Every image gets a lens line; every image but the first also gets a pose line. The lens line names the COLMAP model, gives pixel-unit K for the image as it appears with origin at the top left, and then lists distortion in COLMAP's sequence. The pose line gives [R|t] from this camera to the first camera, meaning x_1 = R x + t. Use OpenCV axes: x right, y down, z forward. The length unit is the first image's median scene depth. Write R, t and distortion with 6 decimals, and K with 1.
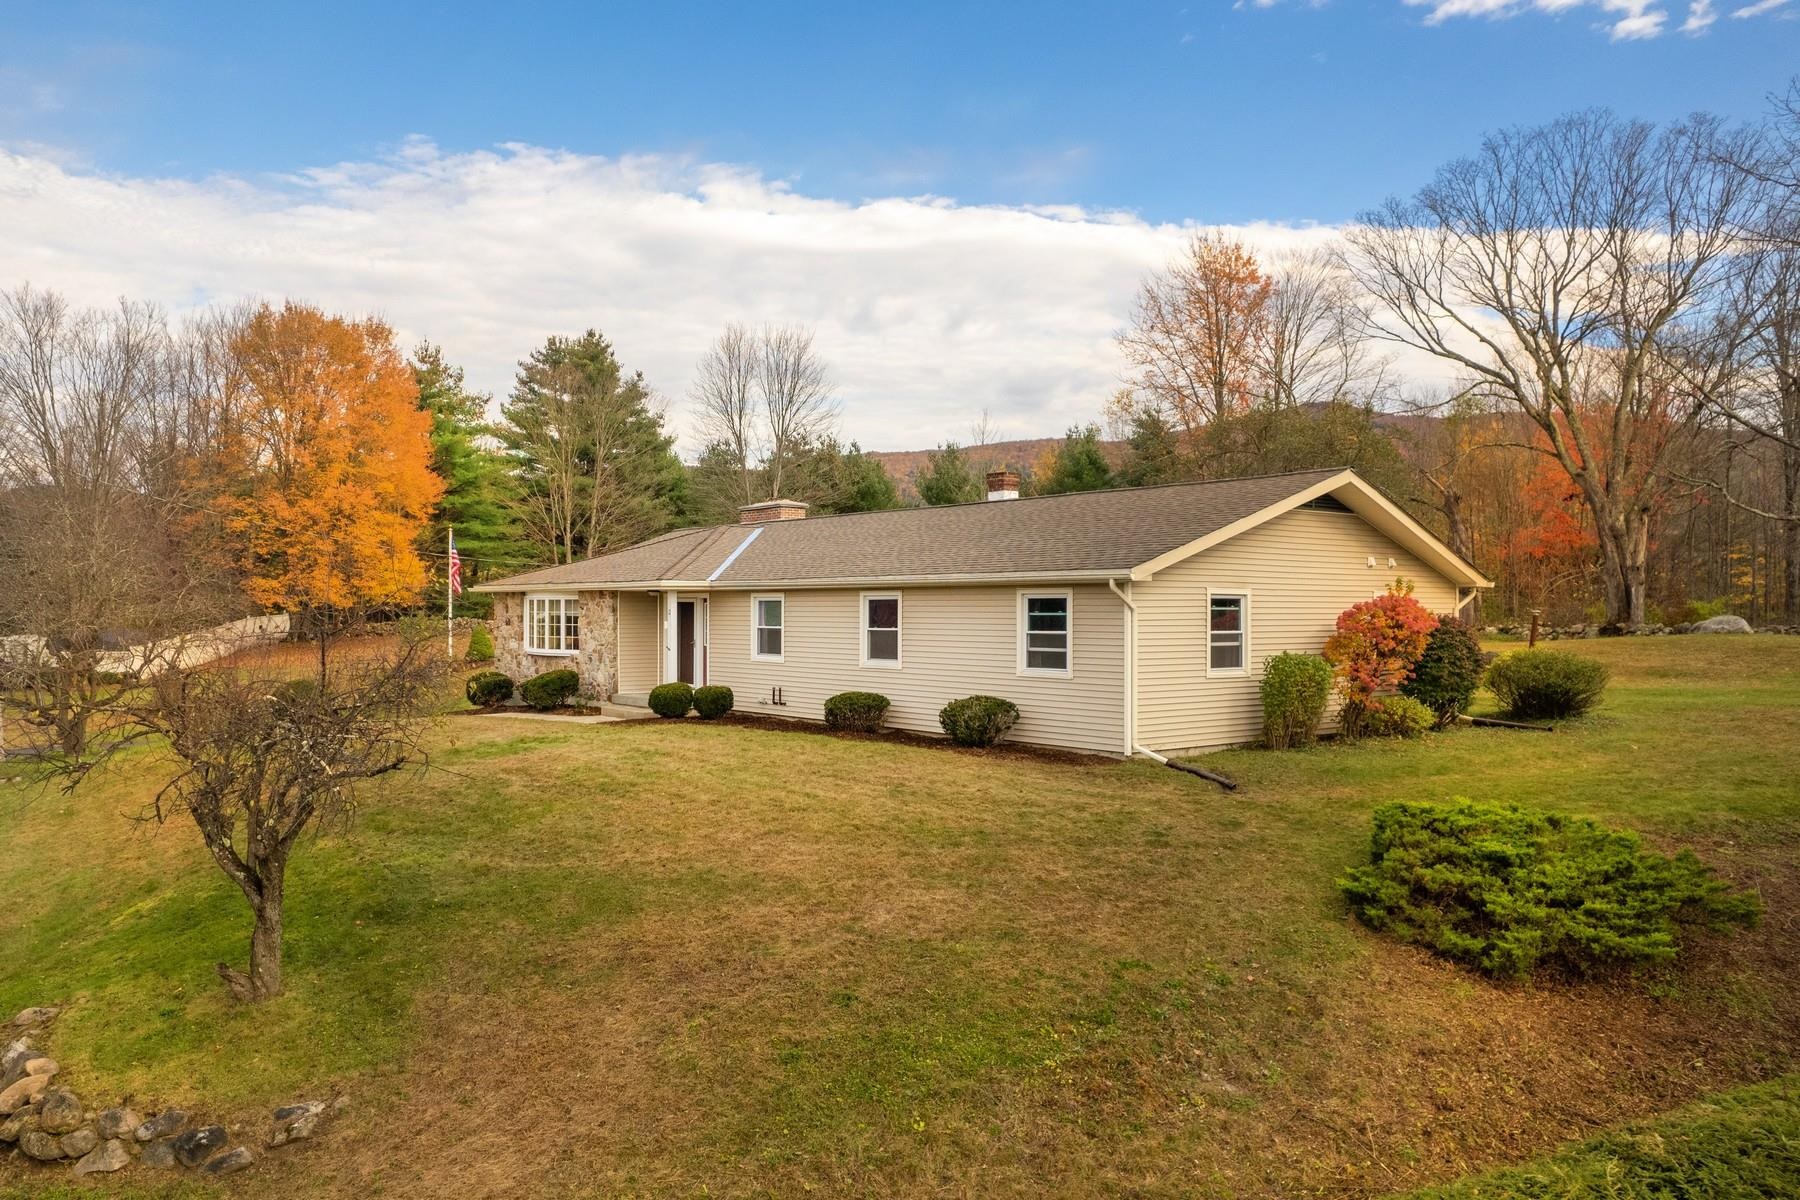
lens RADIAL K [[1258.3, 0, 815.5], [0, 1258.3, 648.2], [0, 0, 1]] dist [-0.038703, -0.000125]
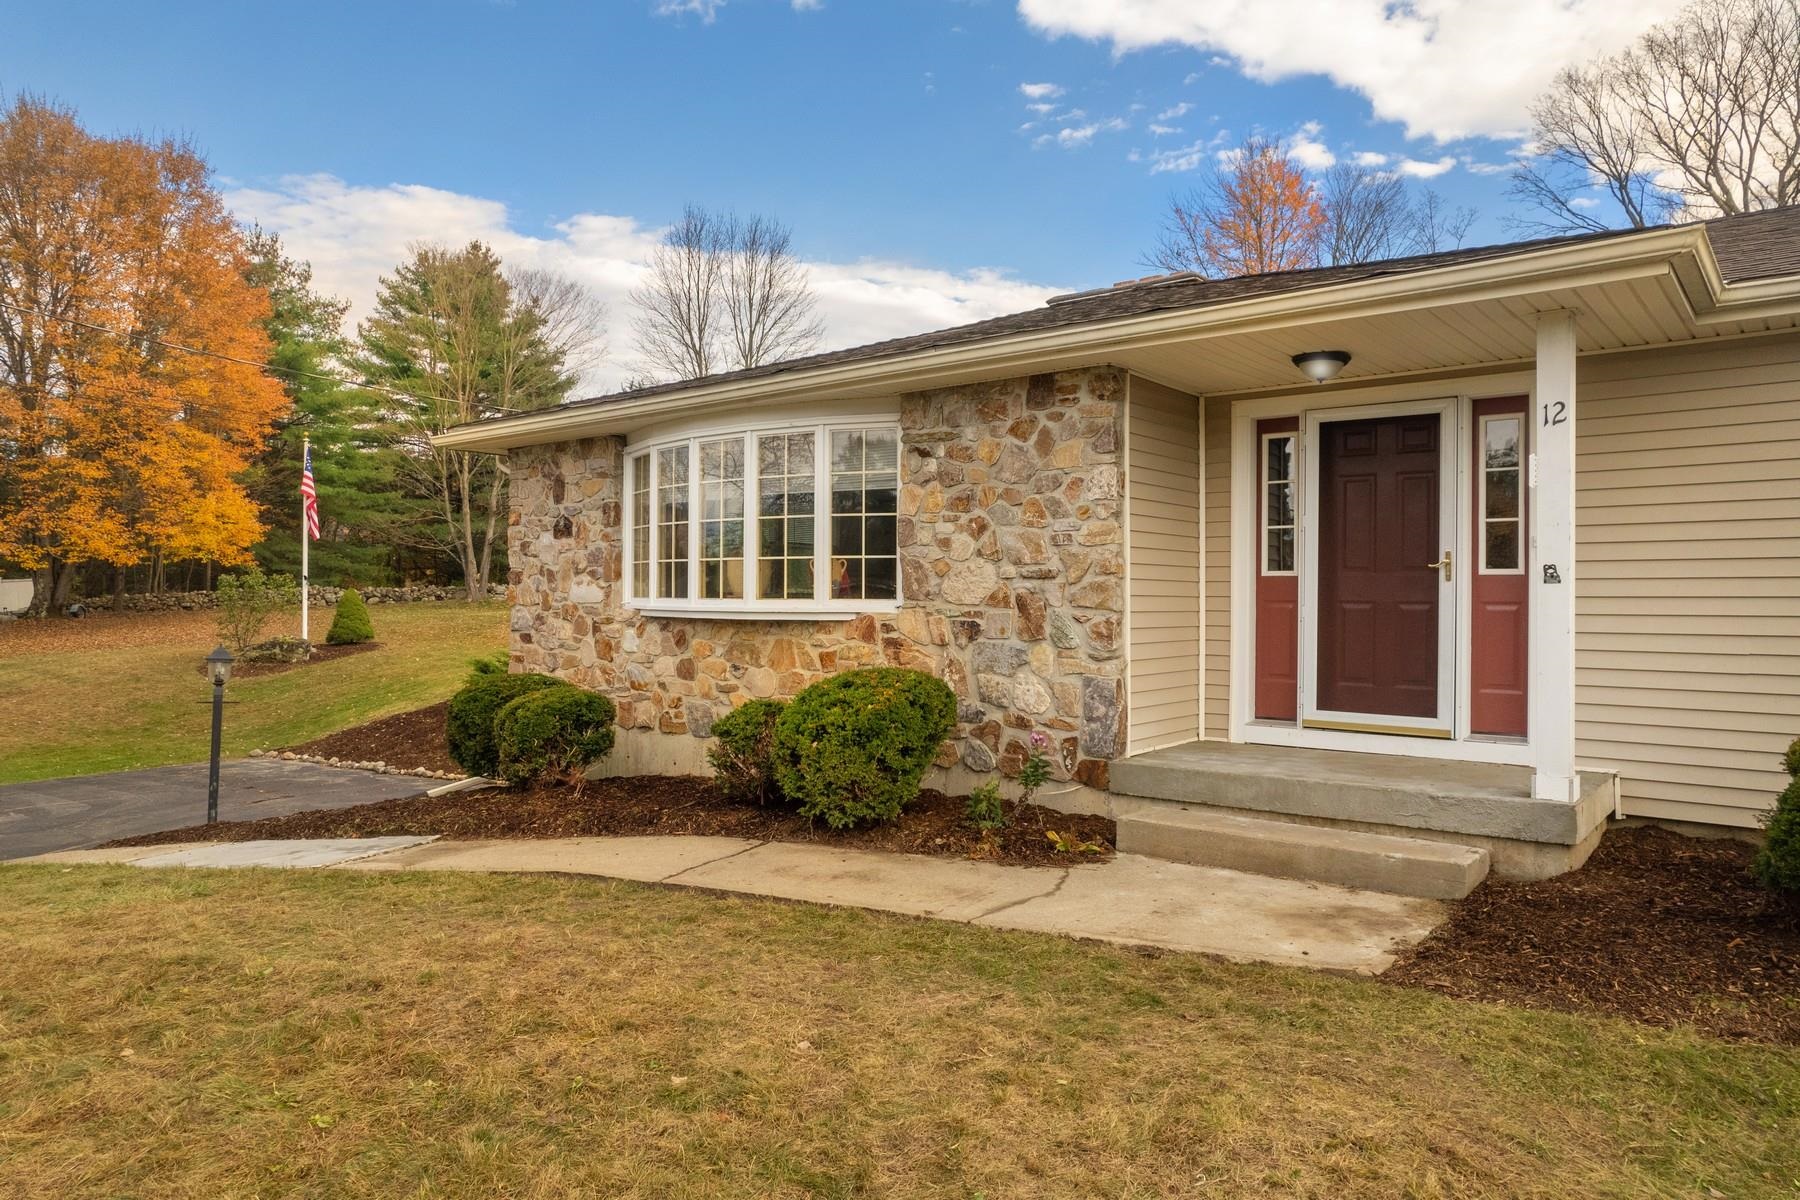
lens RADIAL K [[1133.8, 0, 902.8], [0, 1133.8, 610.7], [0, 0, 1]] dist [-0.078251, 0.082552]
pose [[0.973282, -0.000975, 0.229610, -0.226682], [0.004950, 0.999848, -0.016737, 0.007794], [-0.229558, 0.017426, 0.973139, 0.680400]]
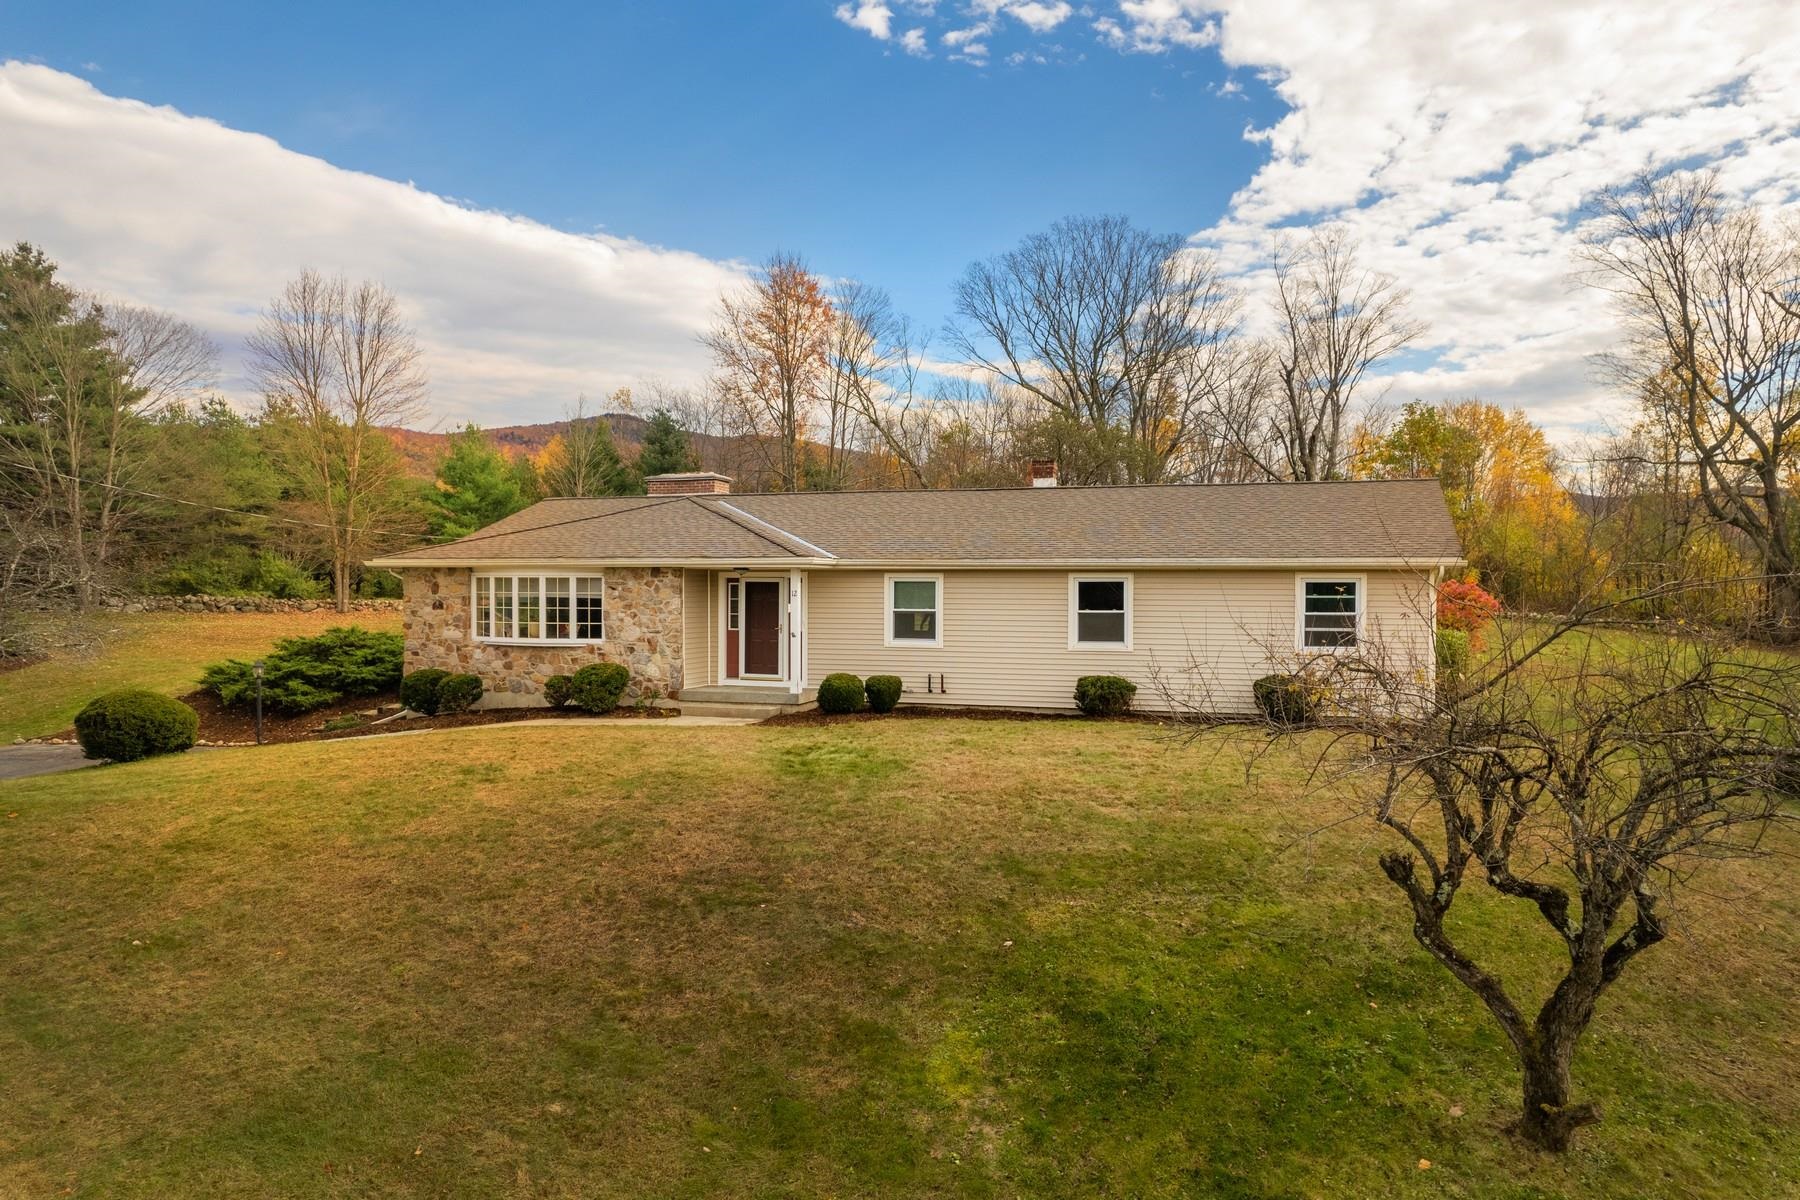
lens RADIAL K [[1133.8, 0, 902.8], [0, 1133.8, 610.7], [0, 0, 1]] dist [-0.078251, 0.082552]
pose [[0.813891, -0.006431, 0.580982, -0.420420], [0.013894, 0.999868, -0.008396, -0.007429], [-0.580851, 0.014905, 0.813873, 0.256174]]
